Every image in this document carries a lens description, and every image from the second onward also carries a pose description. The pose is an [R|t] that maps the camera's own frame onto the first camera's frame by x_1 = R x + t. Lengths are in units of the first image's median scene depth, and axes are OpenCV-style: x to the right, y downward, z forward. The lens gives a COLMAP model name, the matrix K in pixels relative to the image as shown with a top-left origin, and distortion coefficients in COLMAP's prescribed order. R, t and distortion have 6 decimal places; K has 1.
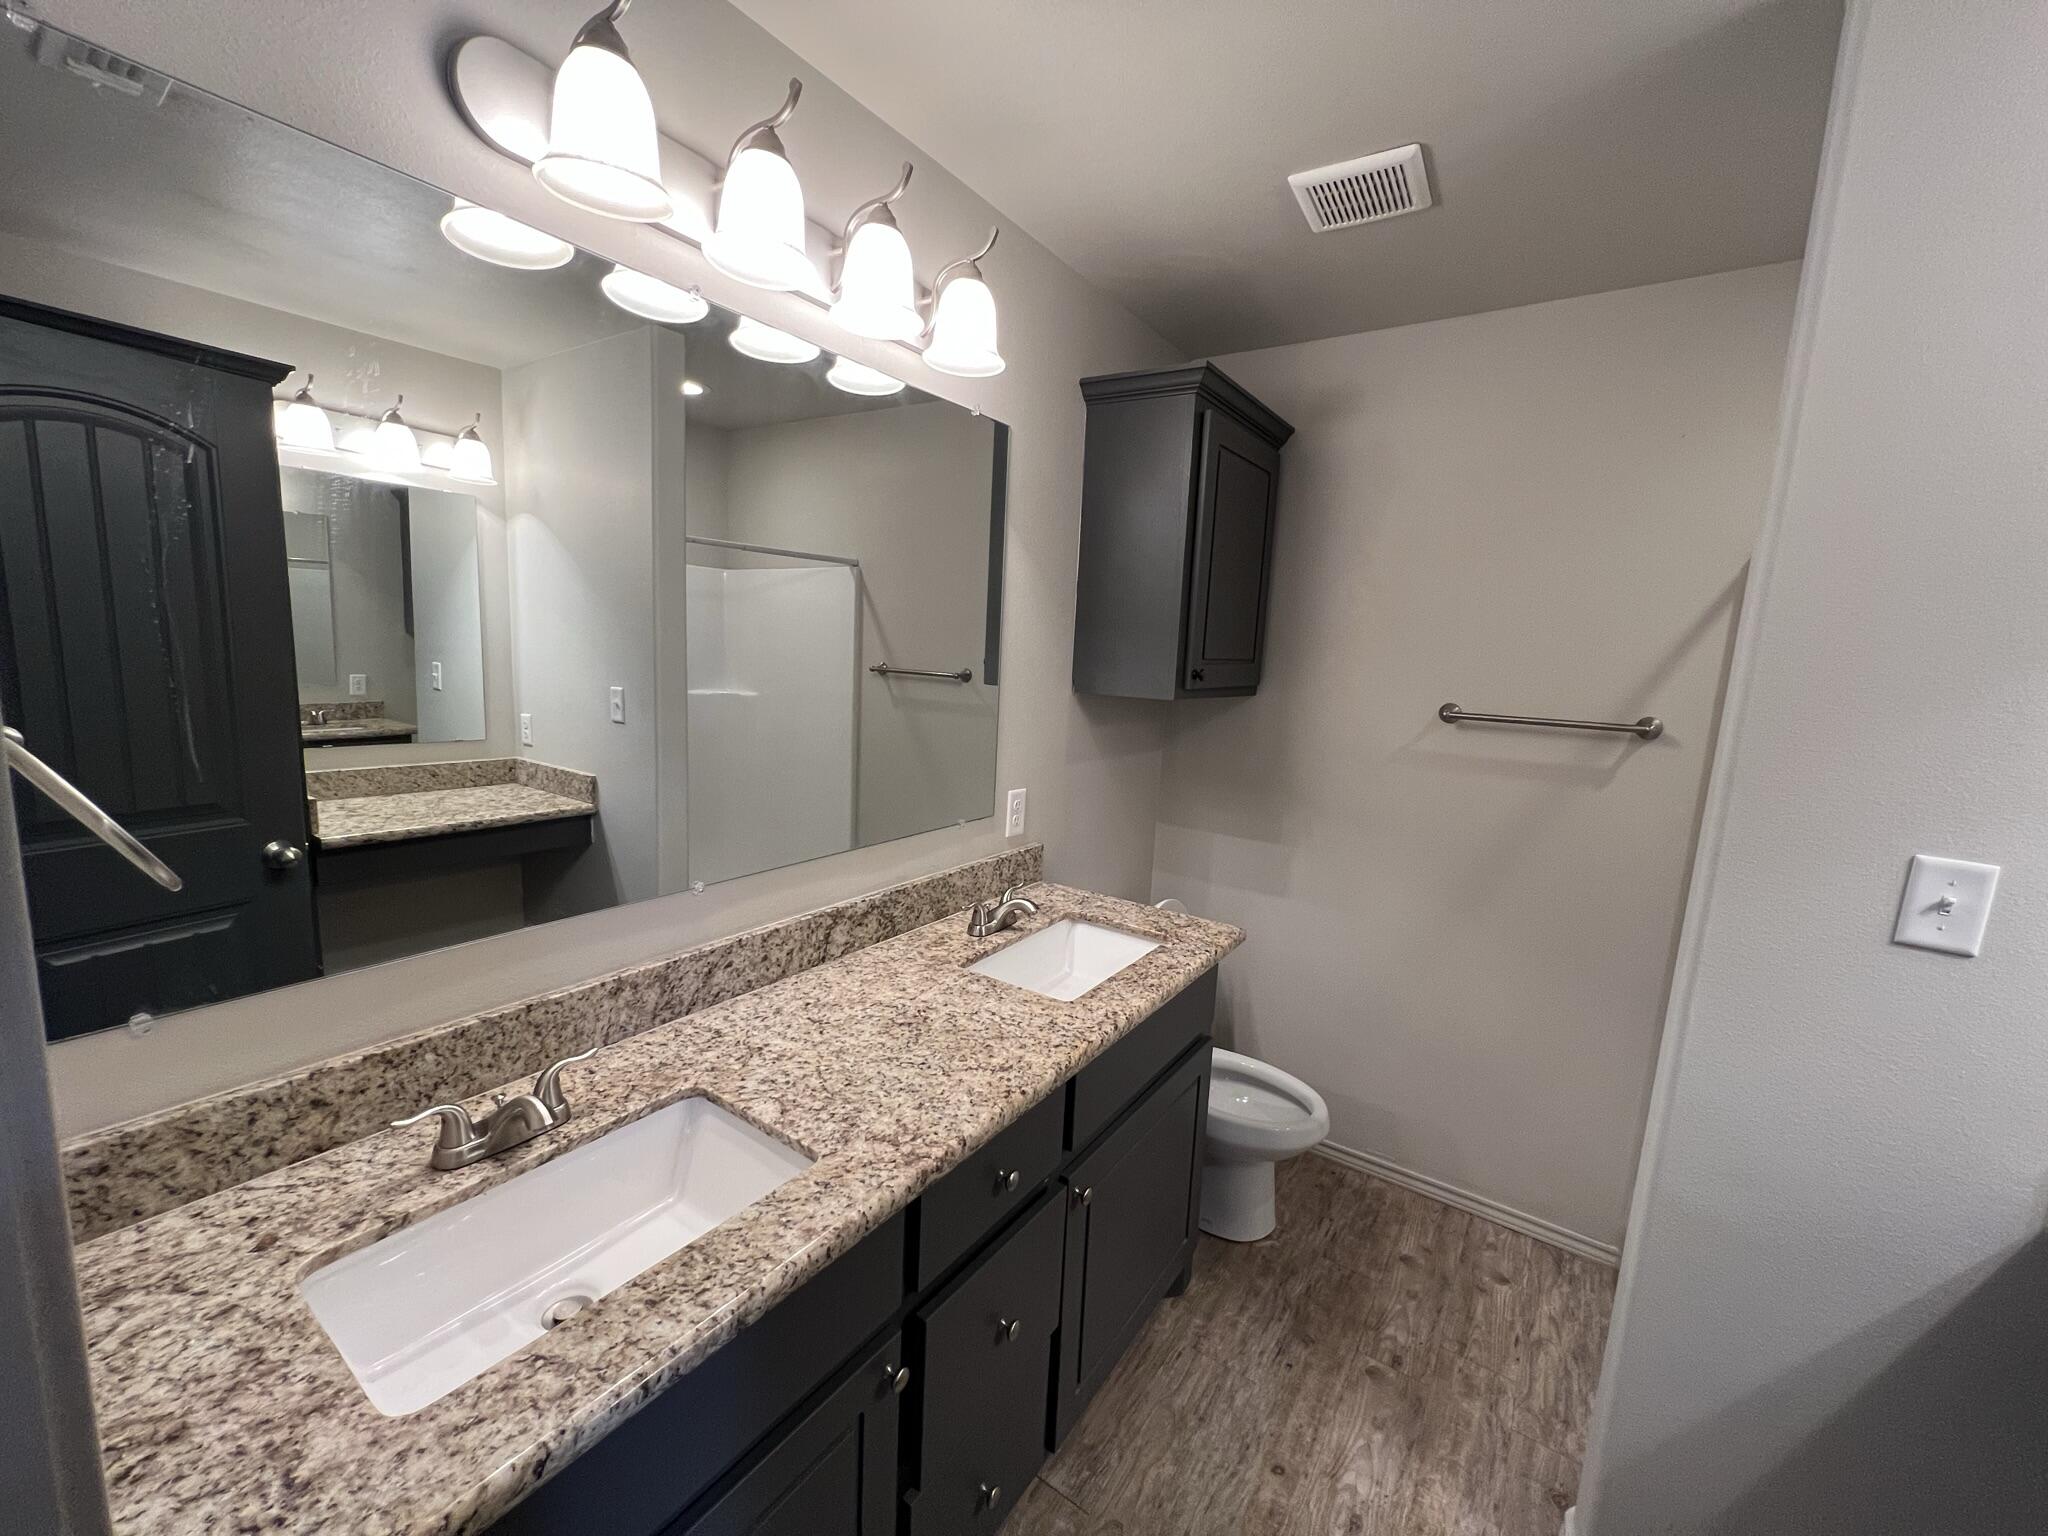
lens RADIAL K [[820.7, 0, 1019.6], [0, 820.7, 770.3], [0, 0, 1]] dist [0.000151, 0.000083]
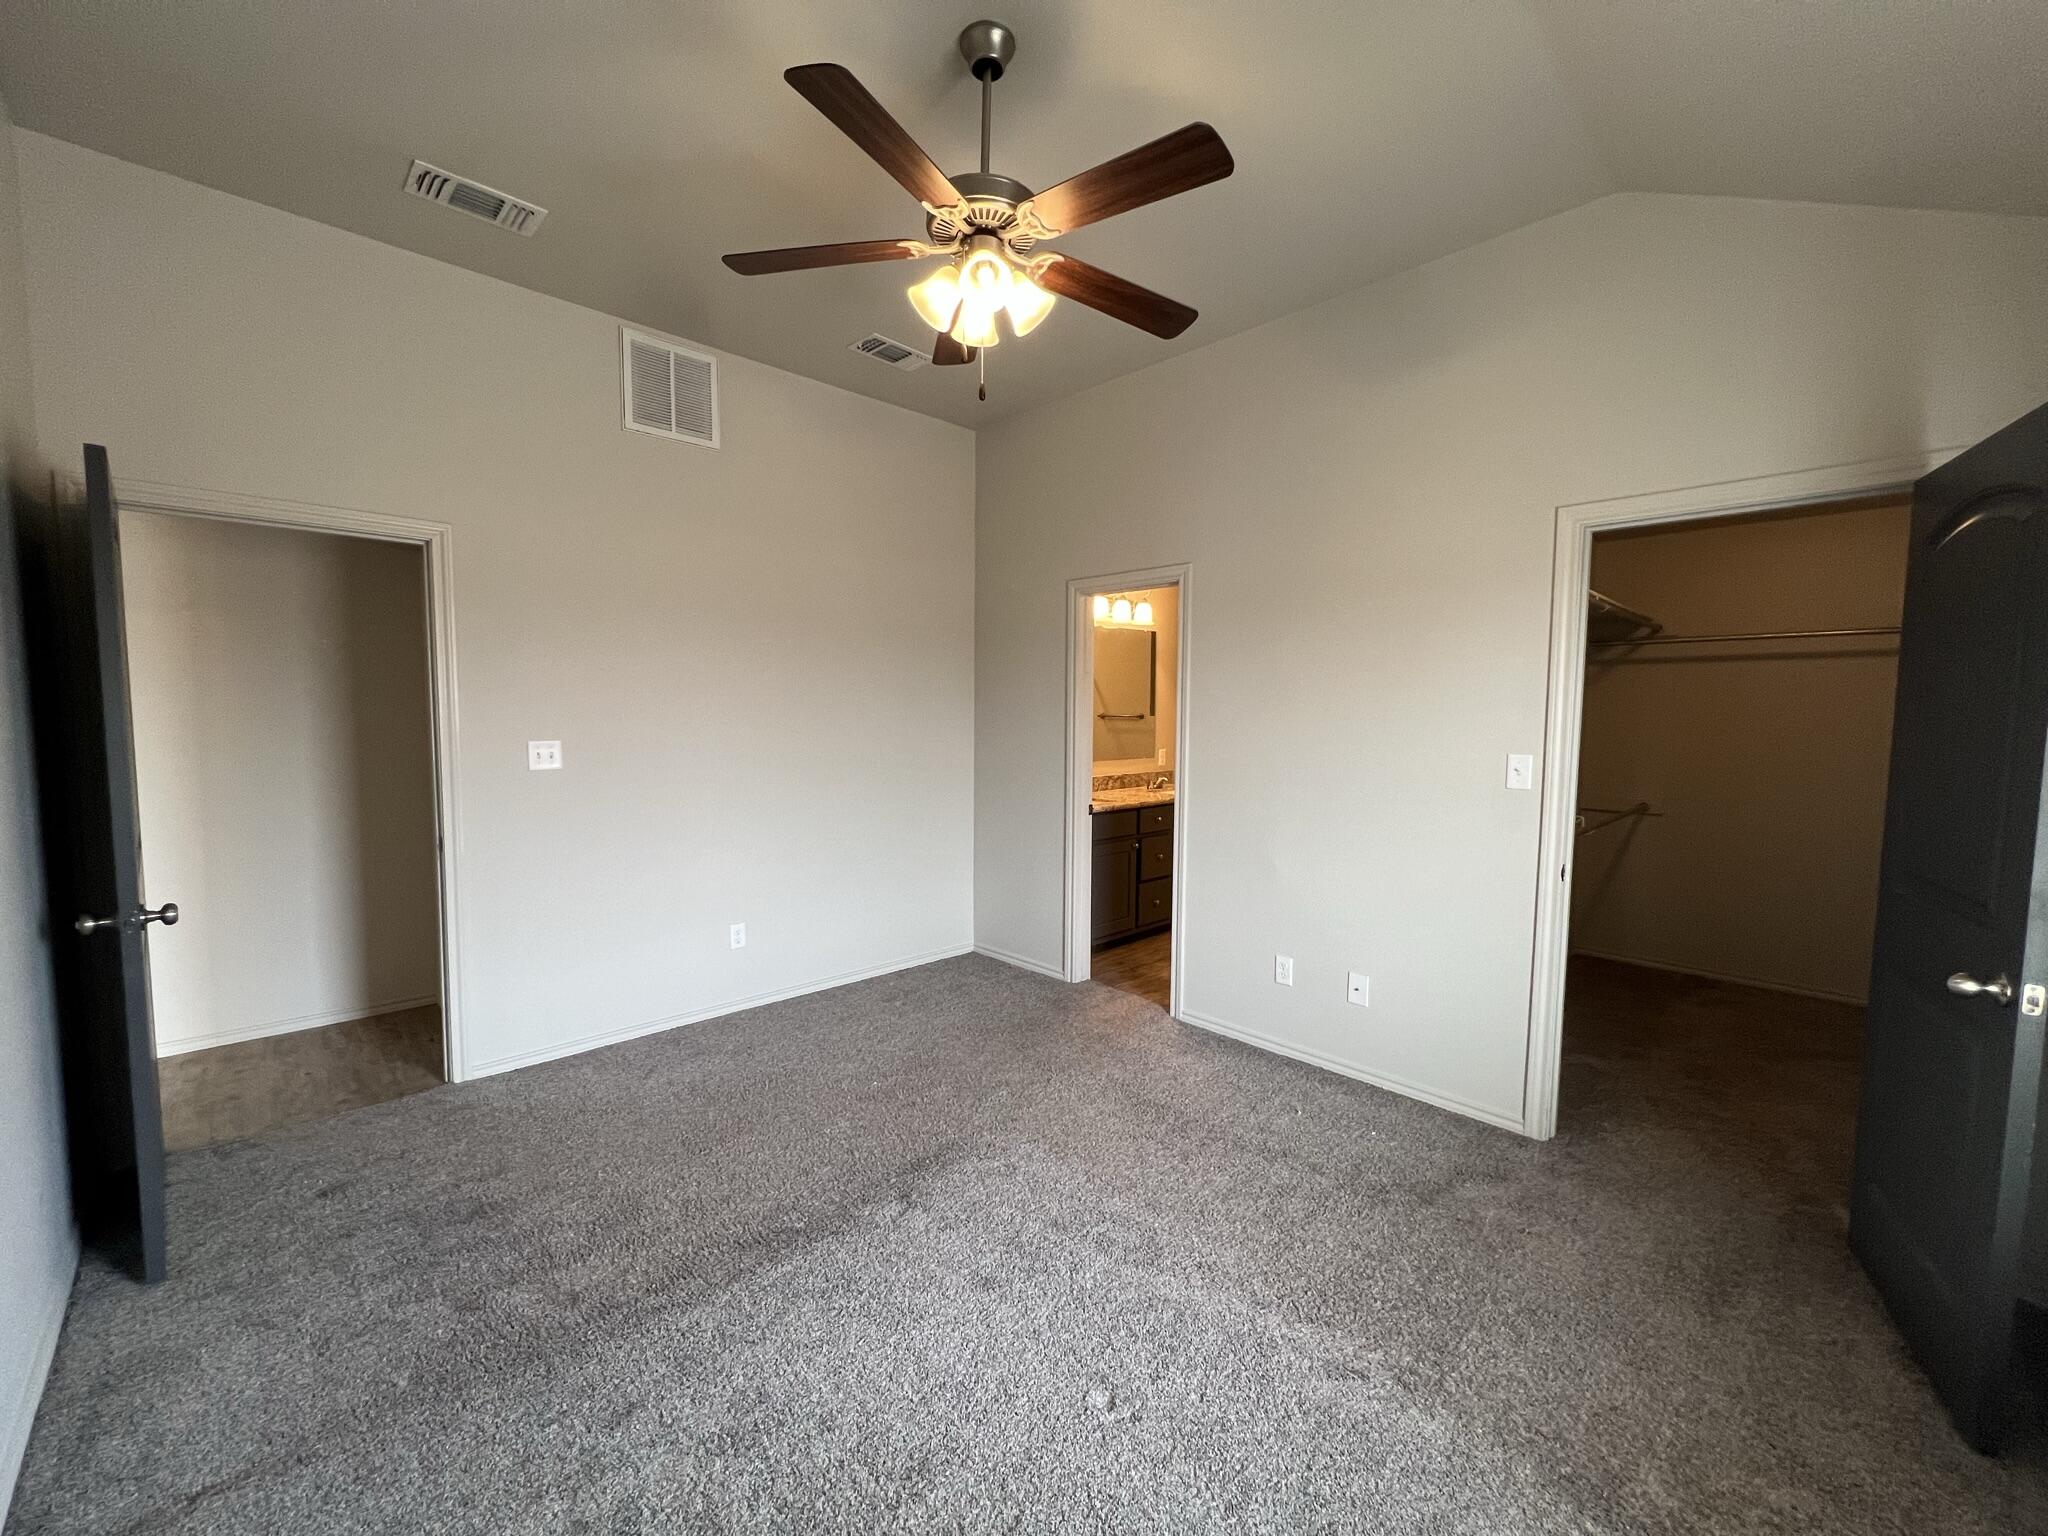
lens RADIAL K [[817.4, 0, 1018.4], [0, 817.4, 770.6], [0, 0, 1]] dist [-0.000020, -0.000289]
pose [[0.979879, -0.026636, -0.197807, 0.060664], [0.010227, 0.996454, -0.083519, 0.299794], [0.199330, 0.079816, 0.976676, -1.720658]]
